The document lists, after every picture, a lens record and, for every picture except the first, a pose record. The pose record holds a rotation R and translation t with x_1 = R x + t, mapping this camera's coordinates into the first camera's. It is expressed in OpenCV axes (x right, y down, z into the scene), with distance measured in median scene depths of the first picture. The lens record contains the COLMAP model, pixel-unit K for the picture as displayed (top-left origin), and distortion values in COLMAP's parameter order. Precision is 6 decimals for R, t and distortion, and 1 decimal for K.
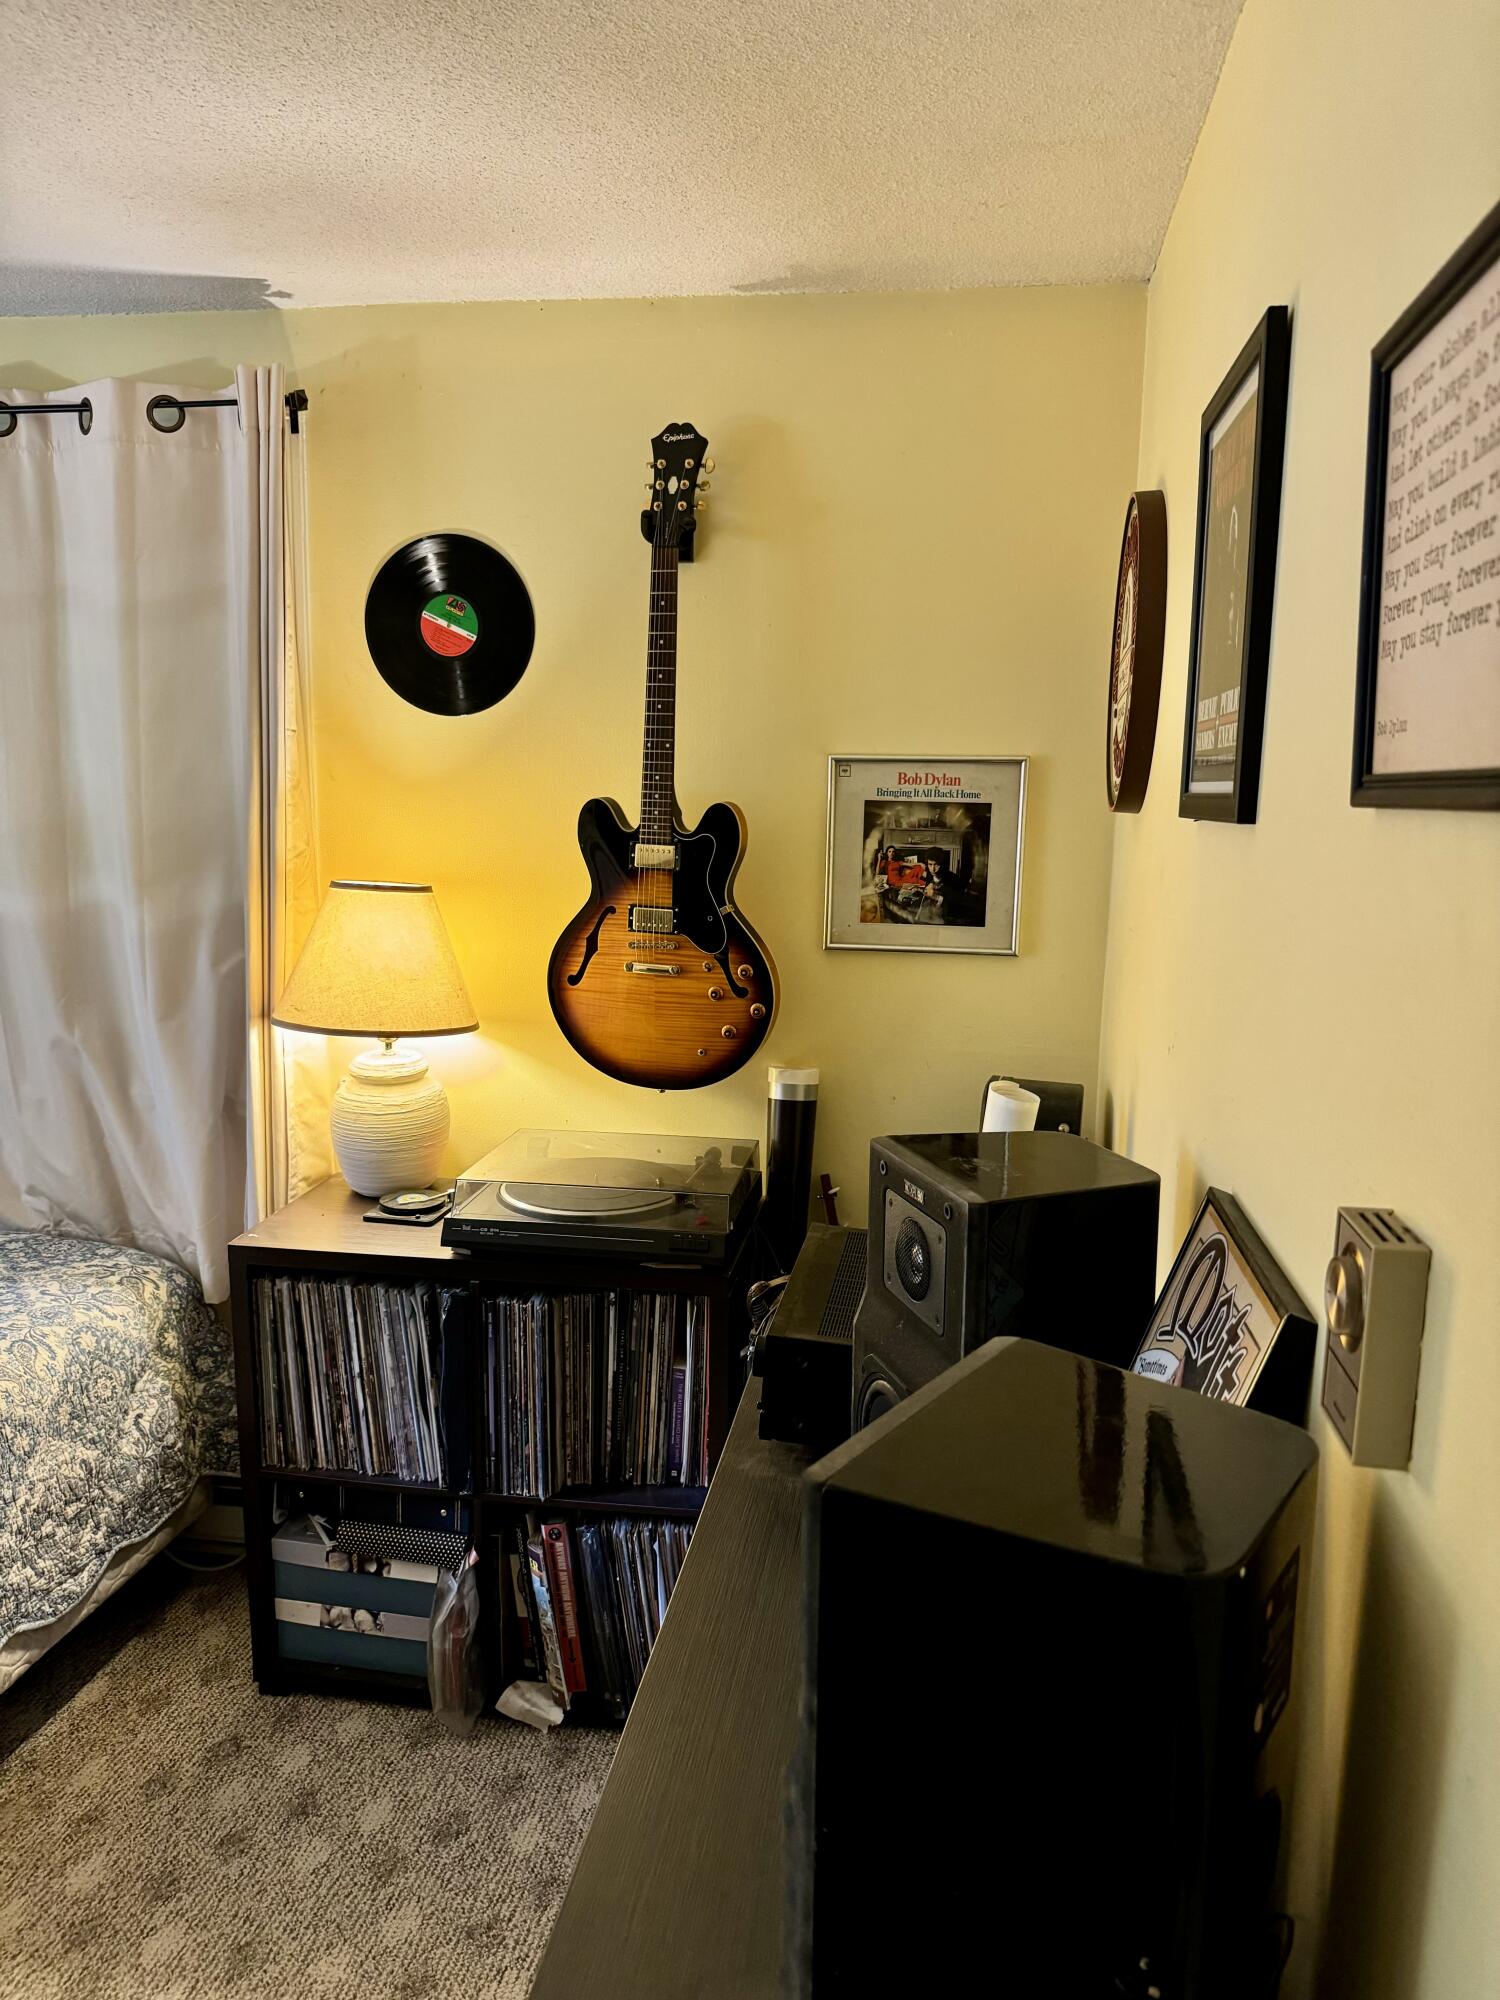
lens RADIAL K [[1406.7, 0, 752.7], [0, 1406.7, 1010.4], [0, 0, 1]] dist [0.047686, -0.070382]
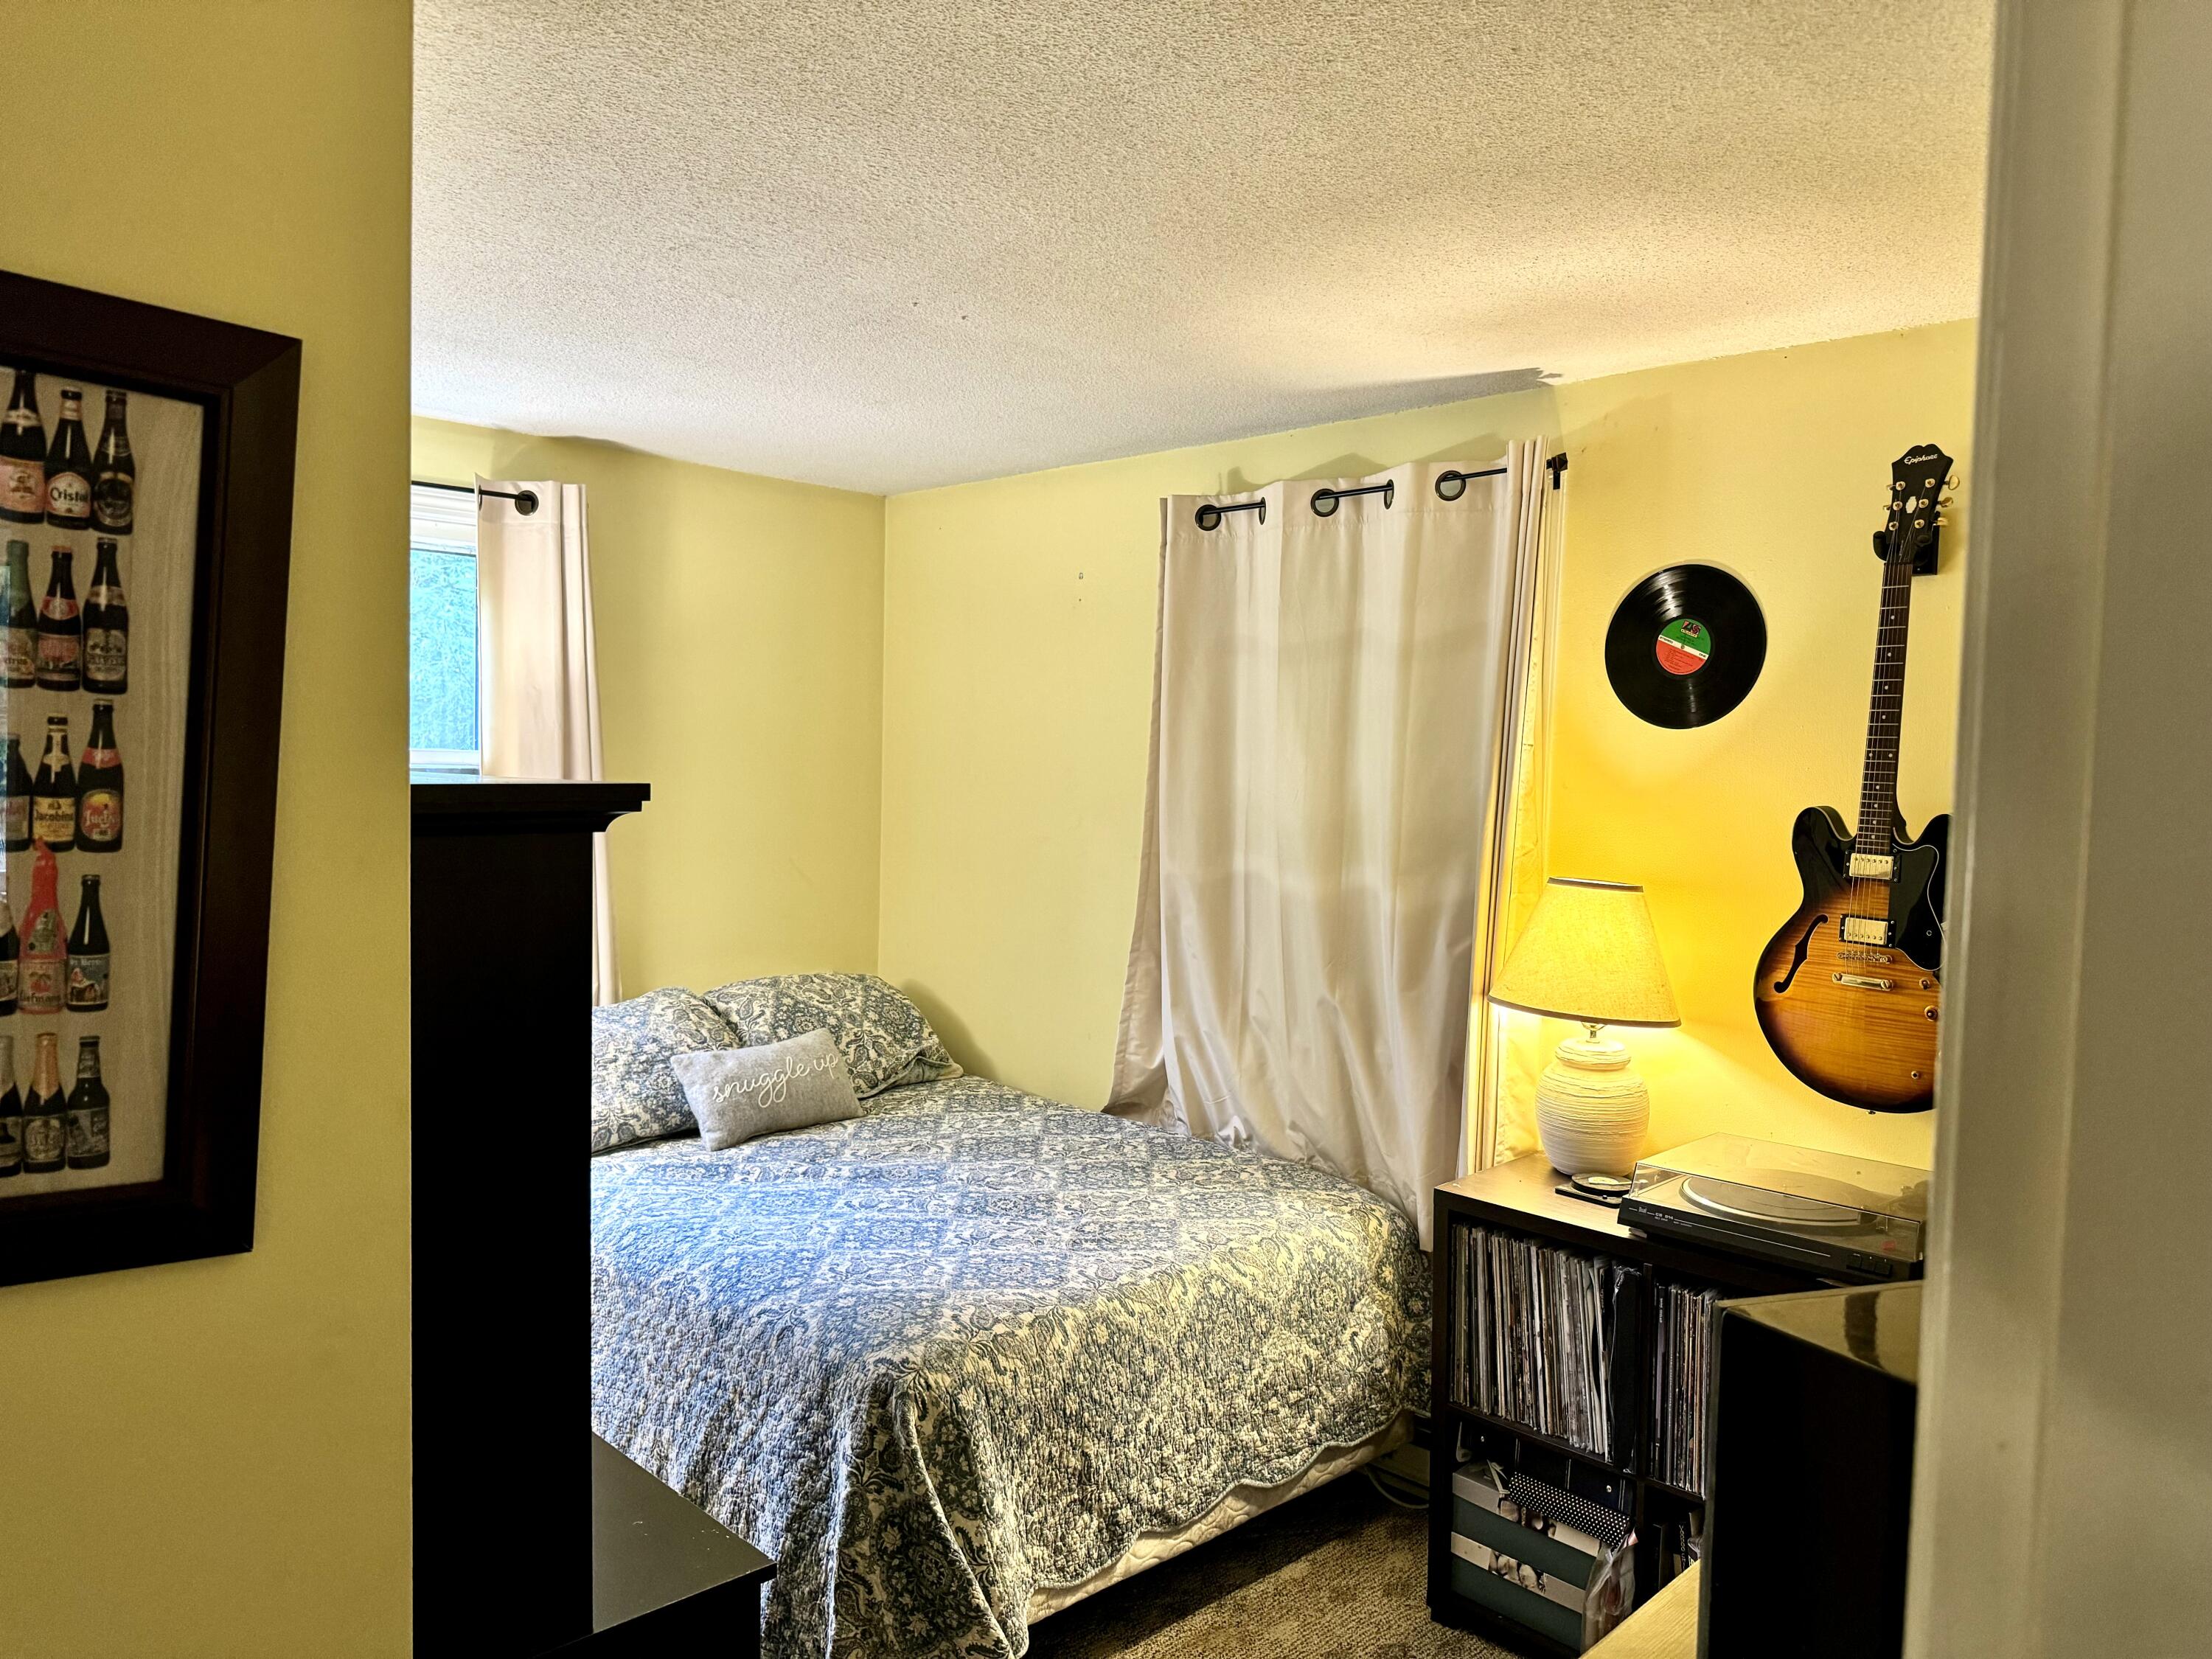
lens RADIAL K [[1555.8, 0, 1142.0], [0, 1555.8, 842.2], [0, 0, 1]] dist [0.047686, -0.070382]
pose [[0.820857, 0.033457, -0.570153, 0.134966], [-0.104492, 0.990230, -0.092331, 0.027650], [0.561494, 0.135367, 0.816333, -0.184853]]
